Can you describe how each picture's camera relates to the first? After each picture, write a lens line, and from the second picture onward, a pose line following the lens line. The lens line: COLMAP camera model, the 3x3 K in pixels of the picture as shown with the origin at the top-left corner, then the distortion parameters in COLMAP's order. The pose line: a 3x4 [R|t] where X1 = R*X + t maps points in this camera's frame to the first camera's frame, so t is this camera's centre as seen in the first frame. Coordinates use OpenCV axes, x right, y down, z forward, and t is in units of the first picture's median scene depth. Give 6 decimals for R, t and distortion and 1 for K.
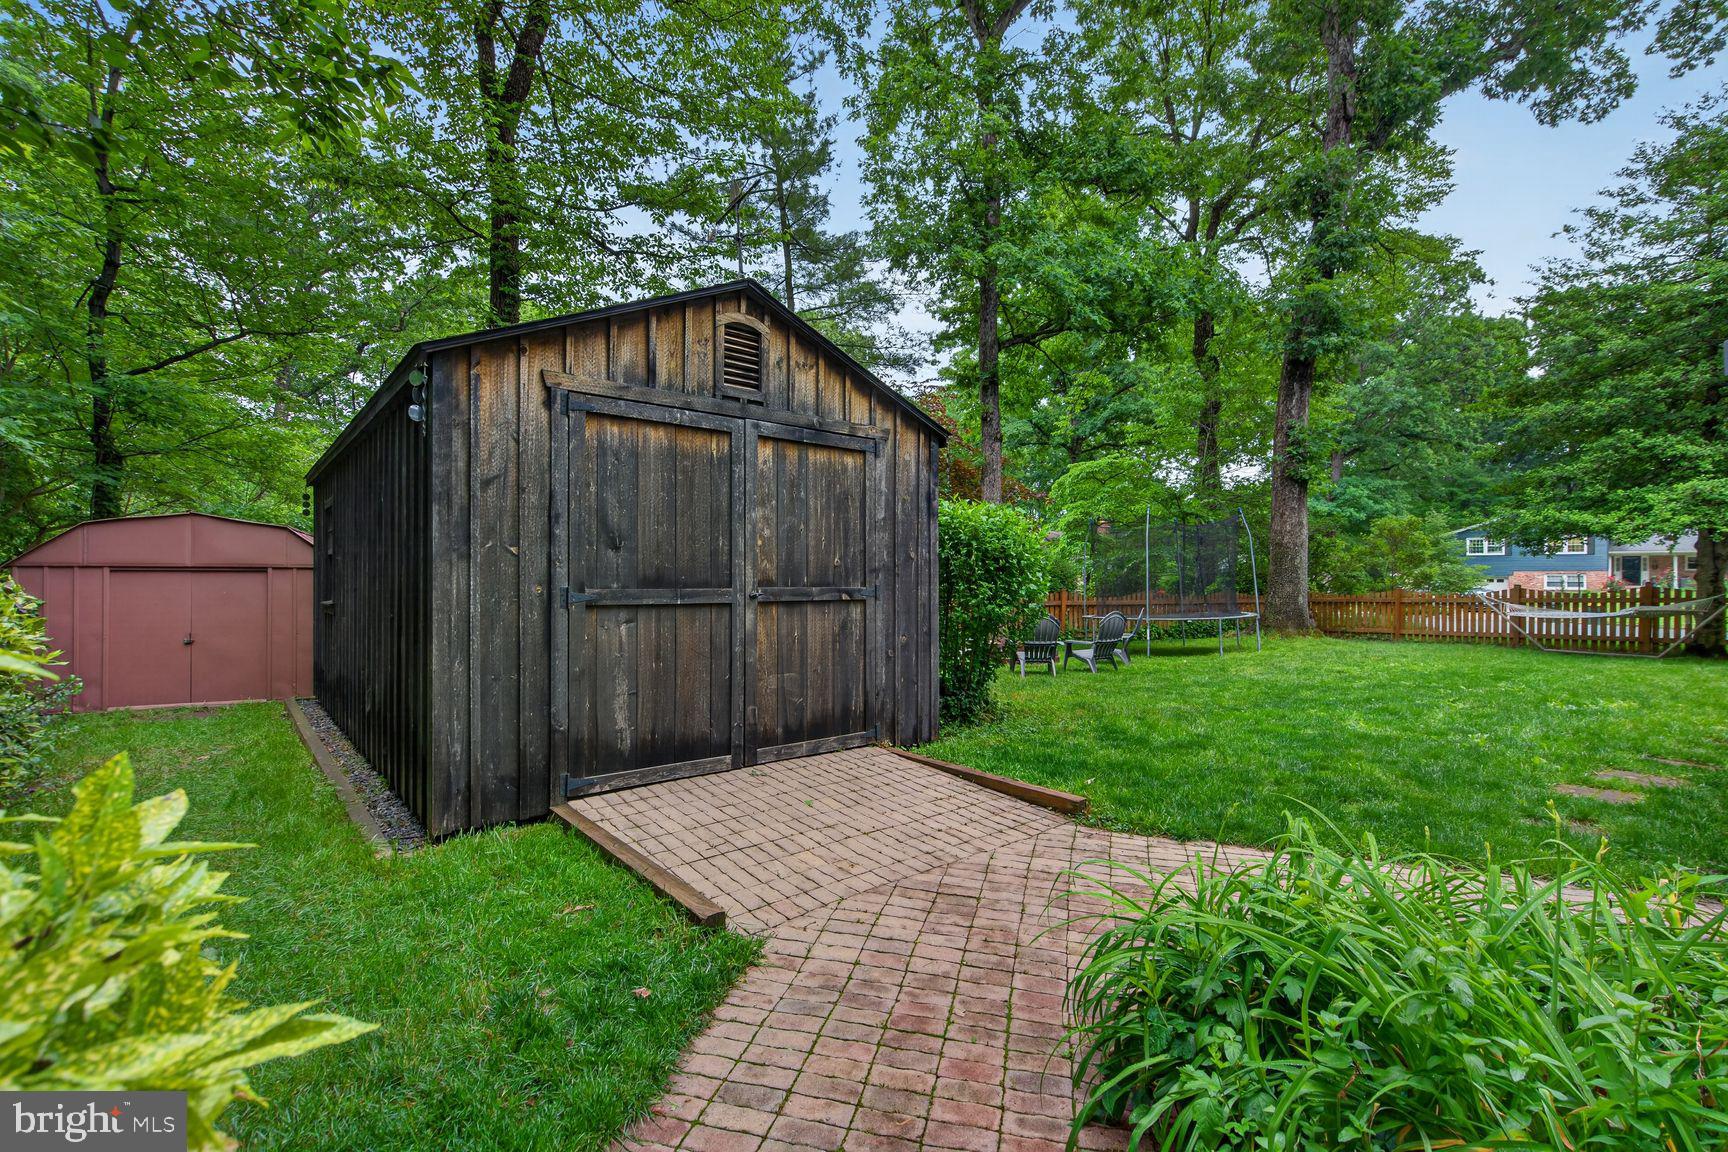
lens RADIAL K [[793.8, 0, 877.5], [0, 793.8, 553.6], [0, 0, 1]] dist [-0.000545, 0.001077]
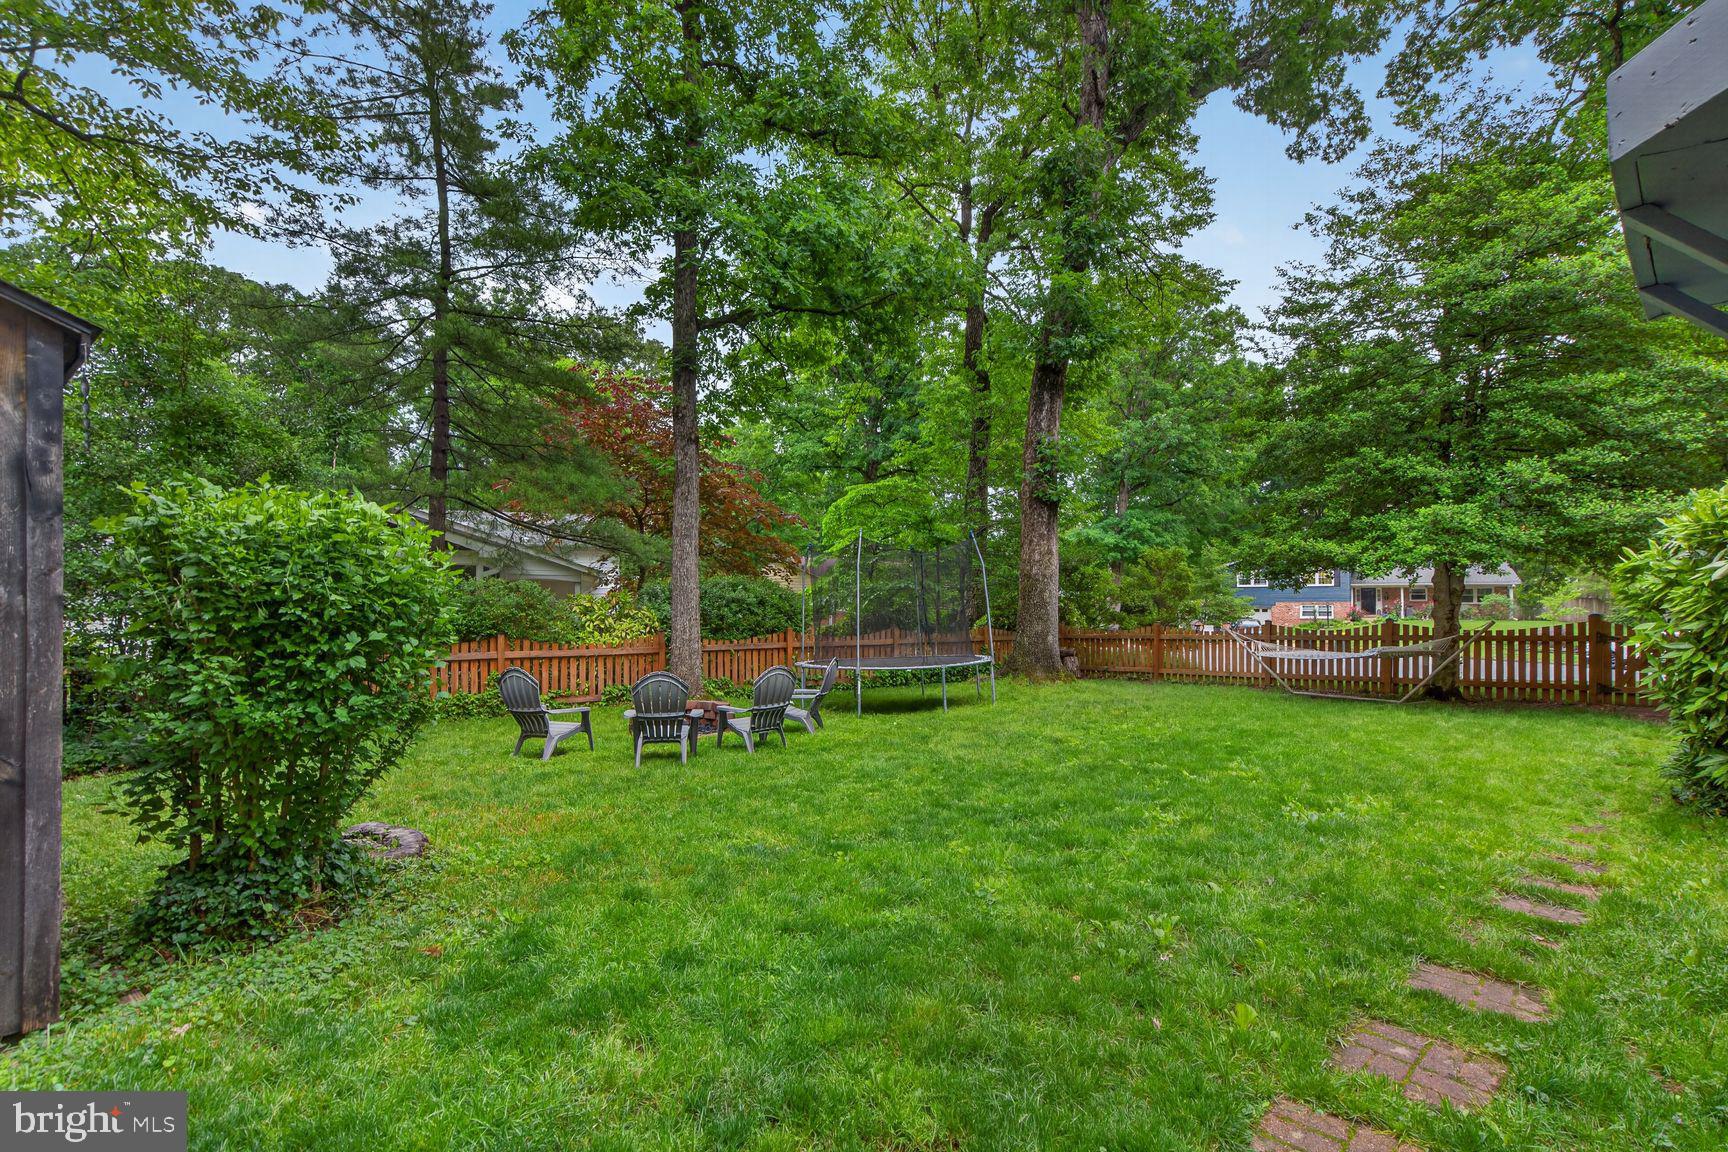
lens RADIAL K [[822.8, 0, 863.5], [0, 822.8, 567.1], [0, 0, 1]] dist [-0.001695, -0.000102]
pose [[0.978056, 0.007244, 0.208215, 0.151735], [-0.003113, 0.999792, -0.020161, -0.002578], [-0.208318, 0.019070, 0.977875, 0.167451]]
